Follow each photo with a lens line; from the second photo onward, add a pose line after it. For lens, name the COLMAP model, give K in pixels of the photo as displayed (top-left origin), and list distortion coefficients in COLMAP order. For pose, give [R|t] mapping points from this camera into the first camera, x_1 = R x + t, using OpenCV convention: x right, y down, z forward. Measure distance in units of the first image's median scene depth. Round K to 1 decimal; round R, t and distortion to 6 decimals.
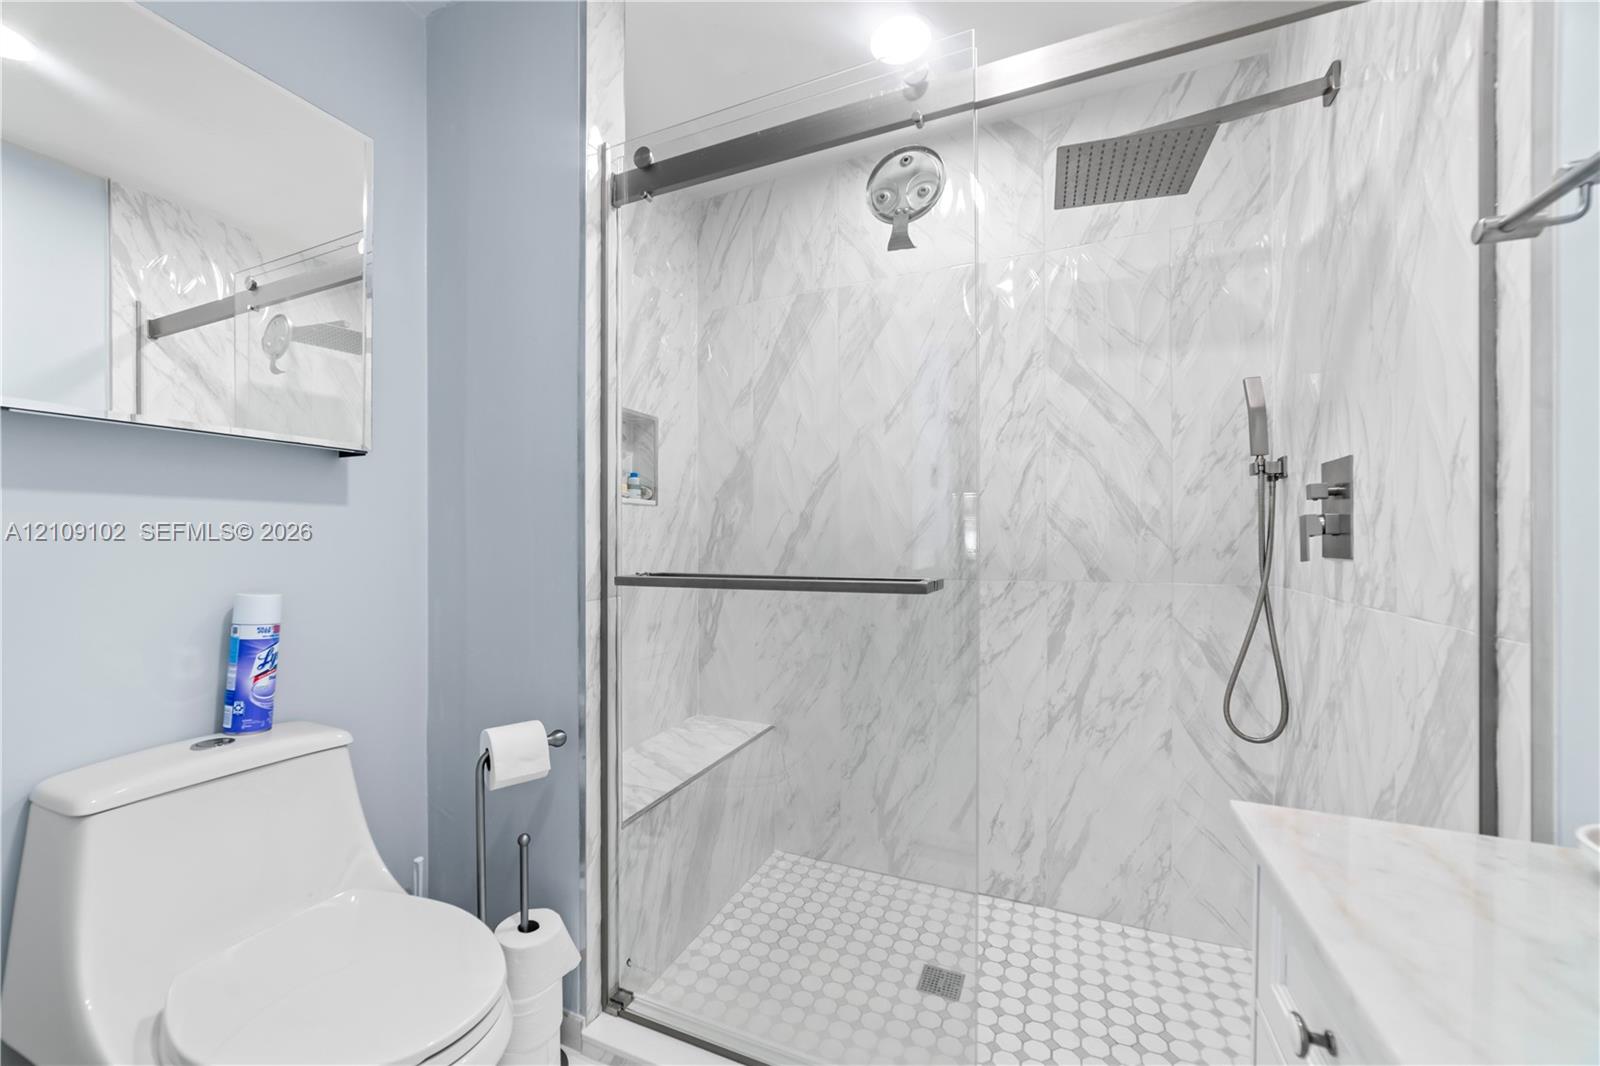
lens RADIAL K [[619.4, 0, 795.1], [0, 619.4, 535.1], [0, 0, 1]] dist [-0.010587, 0.000167]
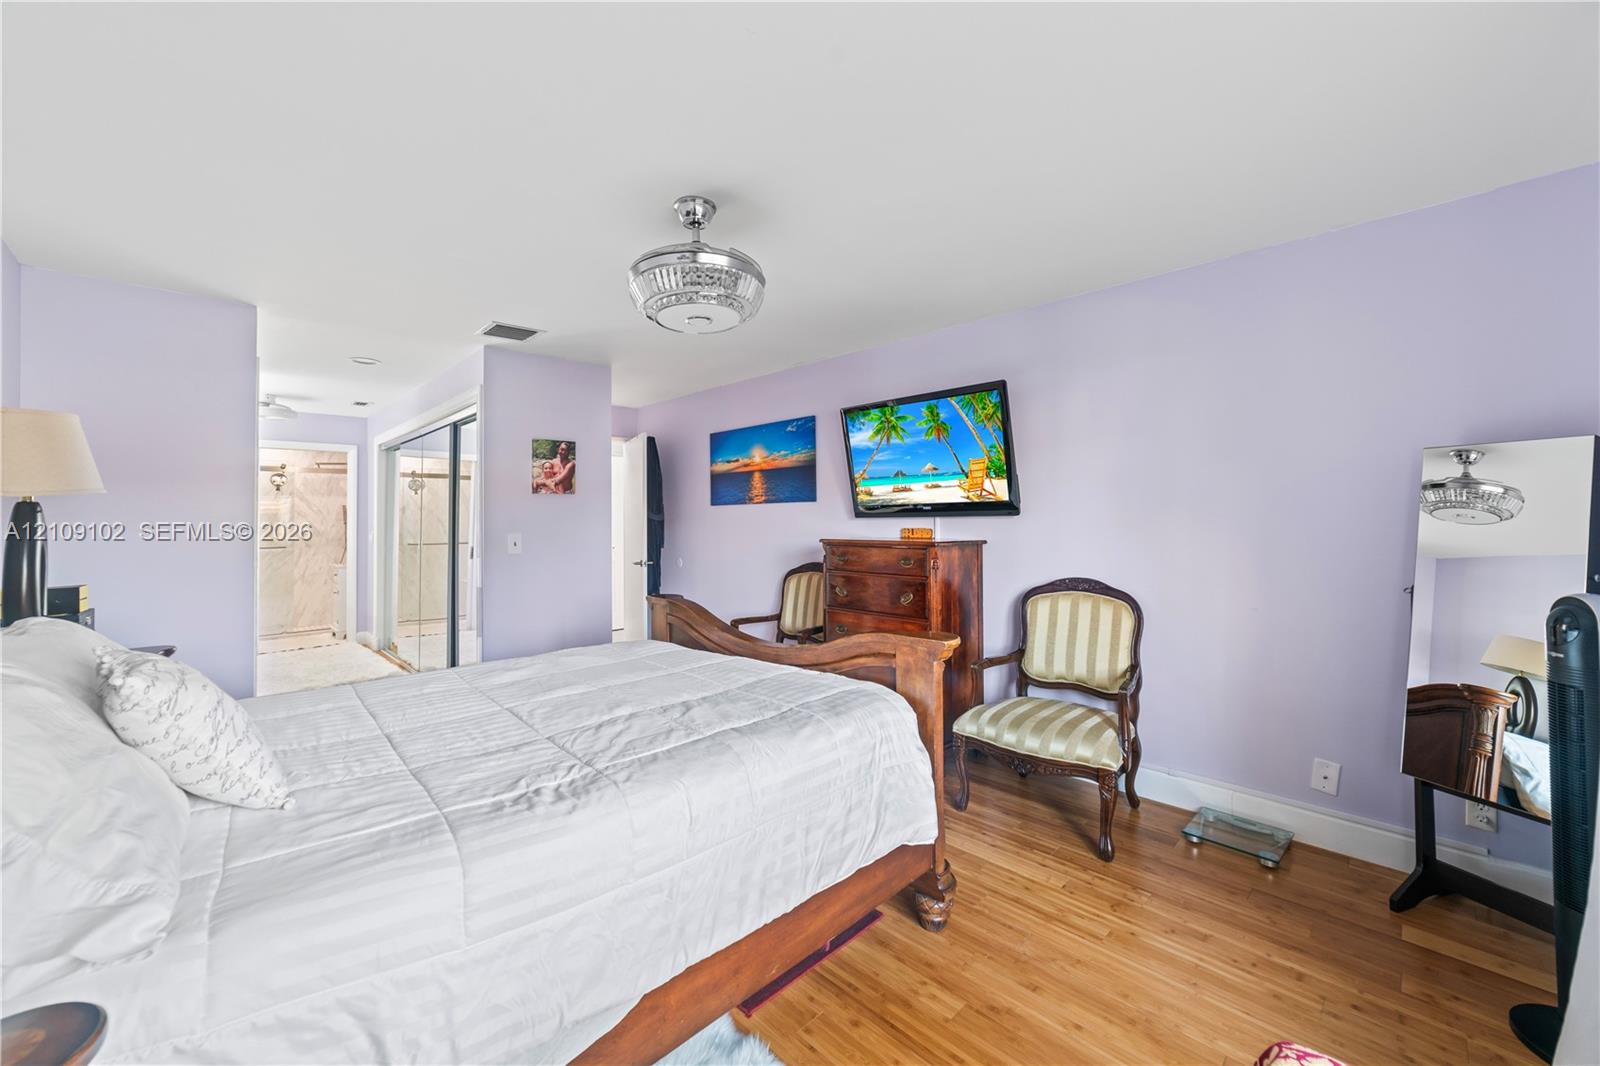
lens RADIAL K [[619.4, 0, 797.7], [0, 619.4, 522.1], [0, 0, 1]] dist [-0.010587, 0.000167]
pose [[0.376840, 0.011553, 0.926206, -2.215507], [0.003366, 0.999899, -0.013842, -0.030953], [-0.926272, 0.008334, 0.376763, -3.803698]]
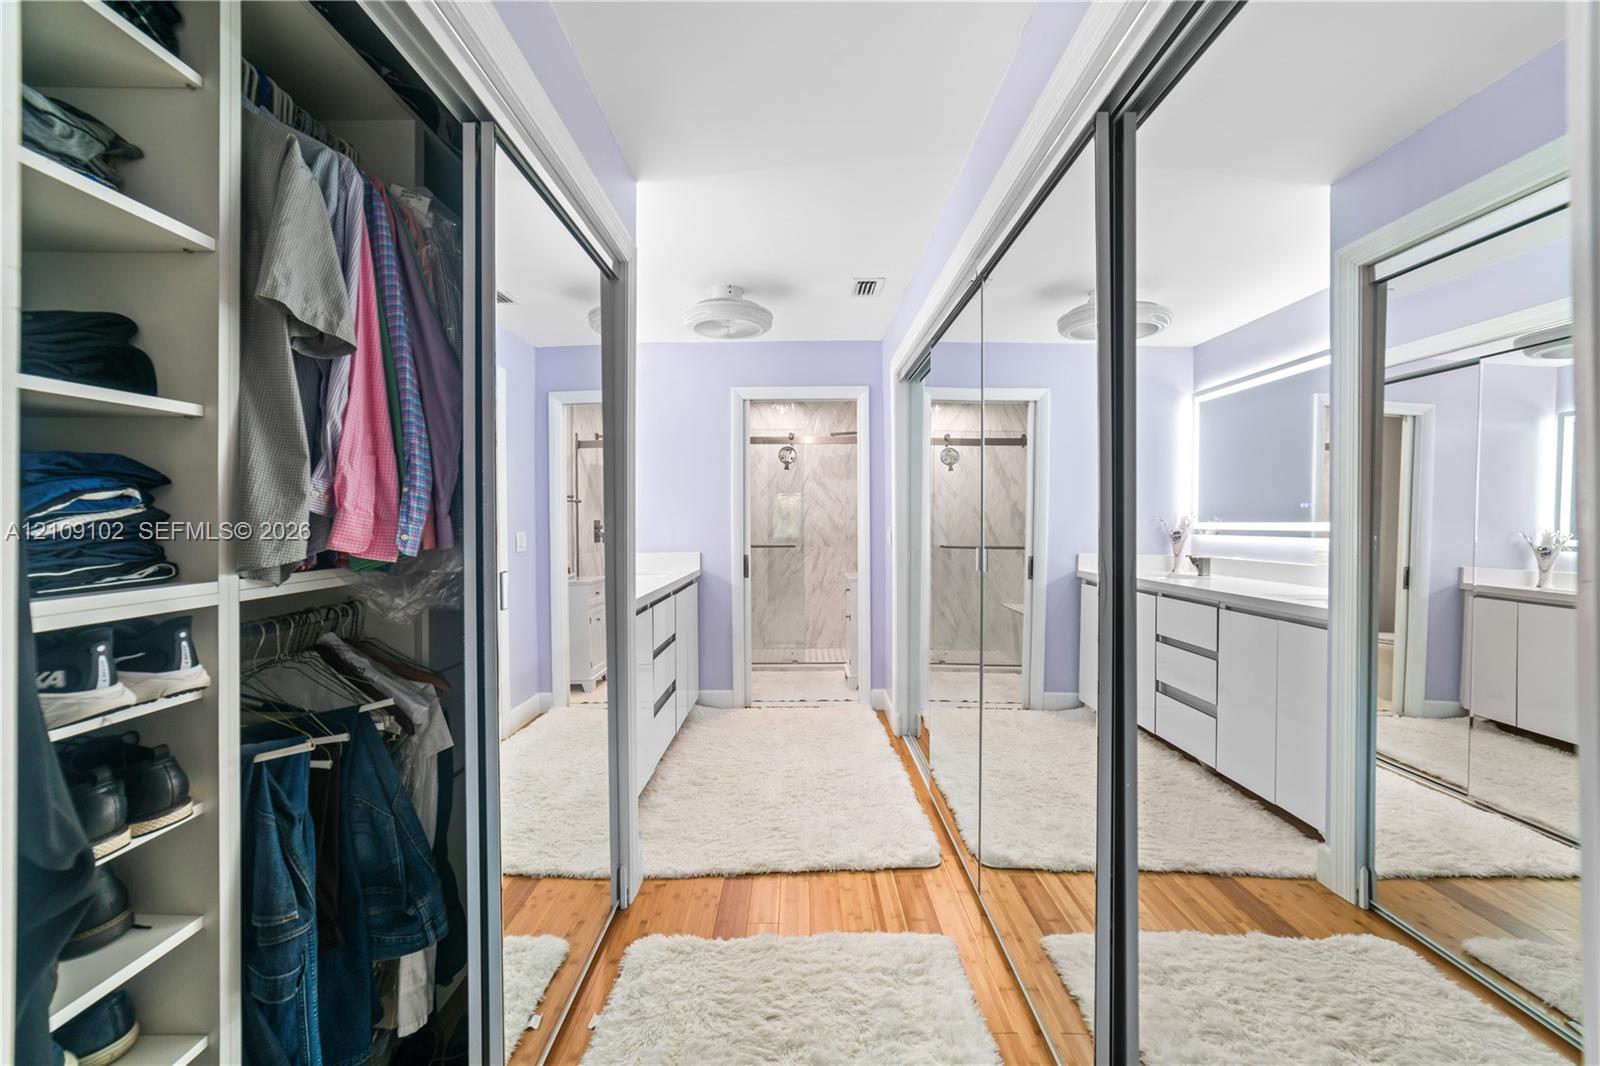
lens RADIAL K [[619.4, 0, 799.7], [0, 619.4, 526.0], [0, 0, 1]] dist [-0.010587, 0.000167]
pose [[0.918152, -0.001980, 0.396222, -0.961781], [0.002866, 0.999995, -0.001642, -0.028600], [-0.396217, 0.002643, 0.918153, -1.997584]]
